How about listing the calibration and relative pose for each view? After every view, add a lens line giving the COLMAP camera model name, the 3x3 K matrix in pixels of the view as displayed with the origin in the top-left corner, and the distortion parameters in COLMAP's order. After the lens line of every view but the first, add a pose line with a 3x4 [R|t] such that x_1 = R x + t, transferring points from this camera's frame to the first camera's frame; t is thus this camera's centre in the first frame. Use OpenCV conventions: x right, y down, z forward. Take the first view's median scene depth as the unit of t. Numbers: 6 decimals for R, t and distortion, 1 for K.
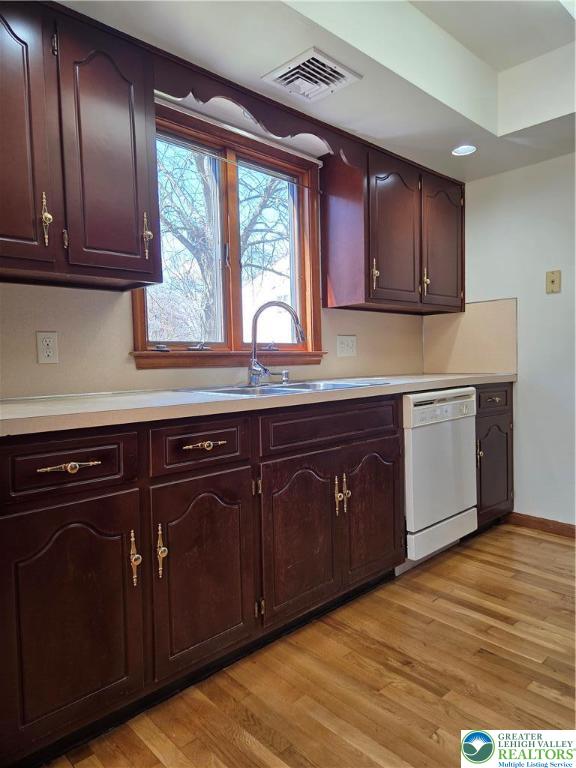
lens RADIAL K [[513.9, 0, 296.2], [0, 513.9, 379.4], [0, 0, 1]] dist [0.063386, -0.041246]
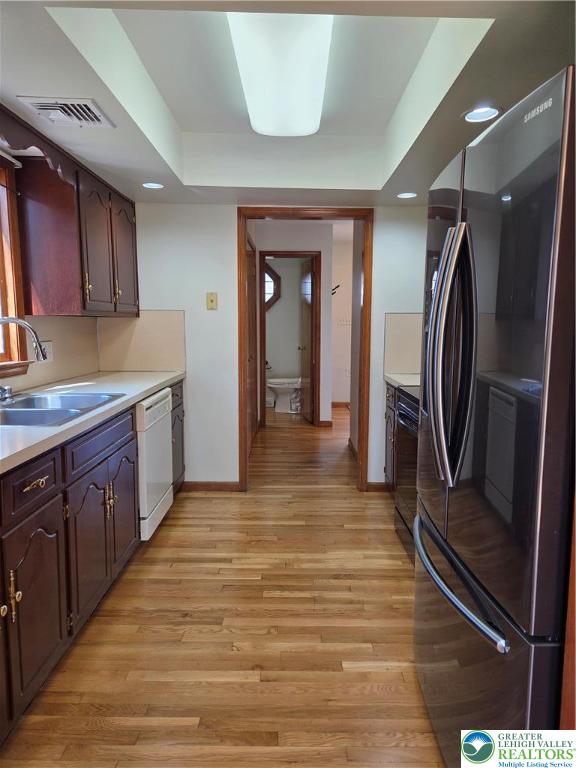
lens RADIAL K [[513.9, 0, 298.1], [0, 513.9, 377.2], [0, 0, 1]] dist [0.063386, -0.041246]
pose [[0.685268, -0.054010, 0.726285, -0.429659], [0.009067, 0.997802, 0.065645, -0.112979], [-0.728234, -0.038399, 0.684251, -0.062496]]
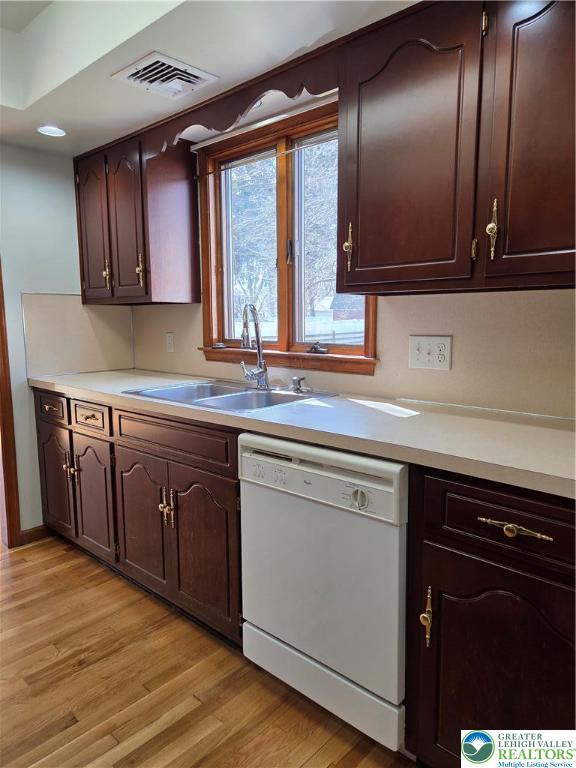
lens RADIAL K [[513.9, 0, 287.0], [0, 513.9, 383.2], [0, 0, 1]] dist [0.063386, -0.041246]
pose [[0.059658, 0.145605, -0.987542, 1.023196], [-0.037050, 0.988946, 0.143574, -0.160743], [0.997531, 0.028023, 0.064393, 1.128078]]
